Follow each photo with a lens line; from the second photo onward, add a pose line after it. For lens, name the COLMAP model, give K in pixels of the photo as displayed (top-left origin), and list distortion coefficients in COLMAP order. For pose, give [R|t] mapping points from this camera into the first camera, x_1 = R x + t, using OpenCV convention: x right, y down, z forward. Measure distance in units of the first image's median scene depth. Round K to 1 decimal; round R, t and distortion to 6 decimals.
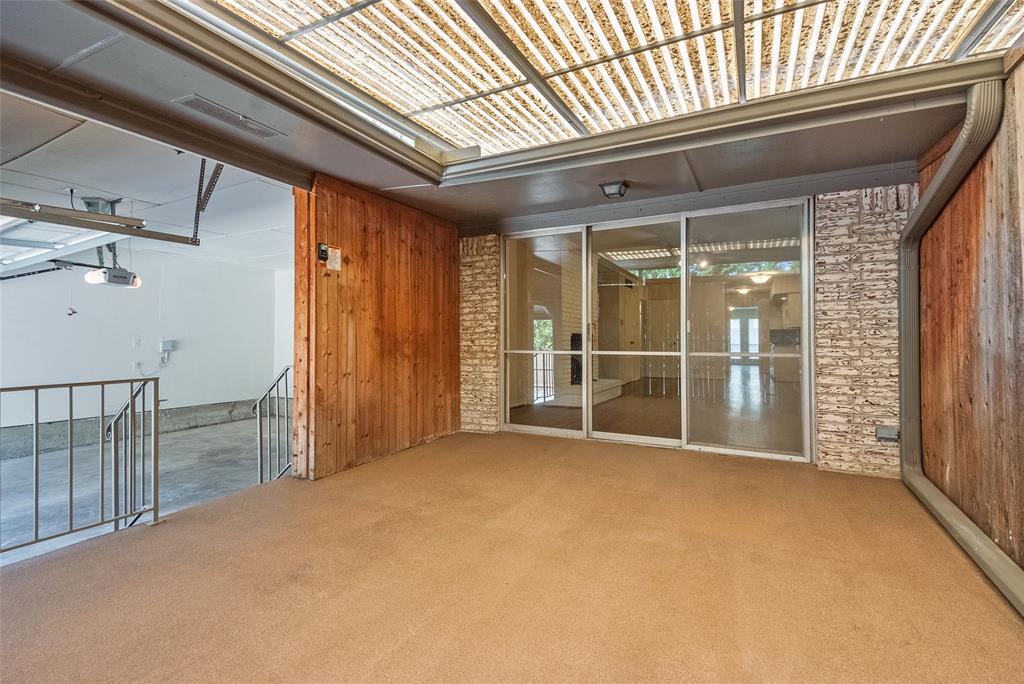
lens RADIAL K [[500.8, 0, 513.0], [0, 500.8, 338.1], [0, 0, 1]] dist [0.003285, -0.000033]
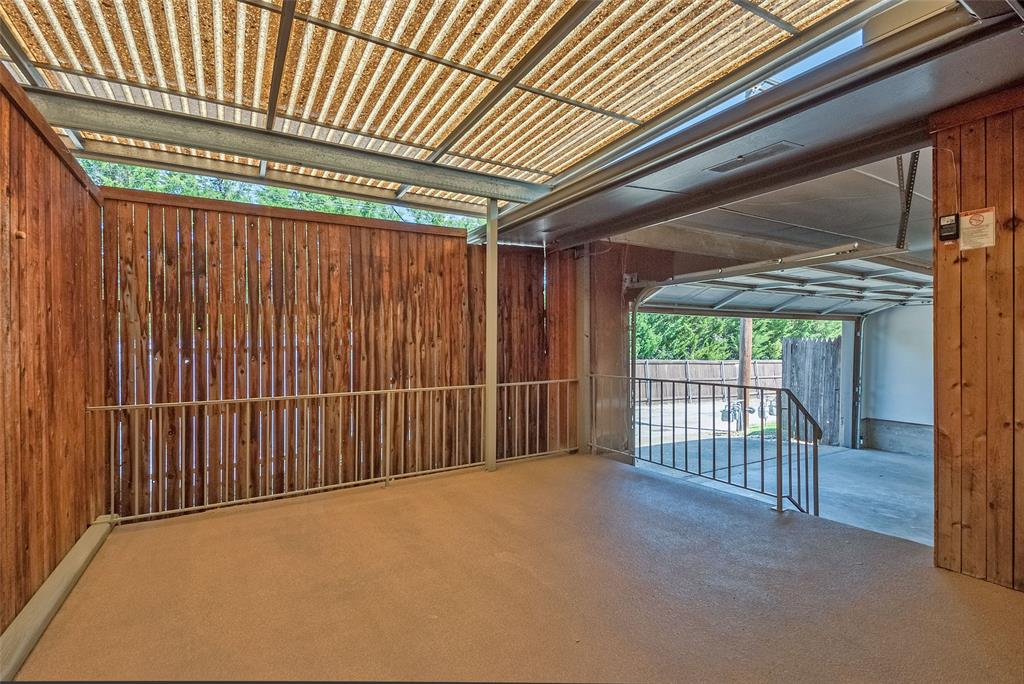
lens RADIAL K [[465.3, 0, 502.7], [0, 465.3, 344.6], [0, 0, 1]] dist [0.016578, -0.005137]
pose [[-0.520704, -0.008402, -0.853696, 0.471721], [0.006803, 0.999879, -0.013990, -0.016101], [0.853710, -0.013092, -0.520584, 0.871763]]
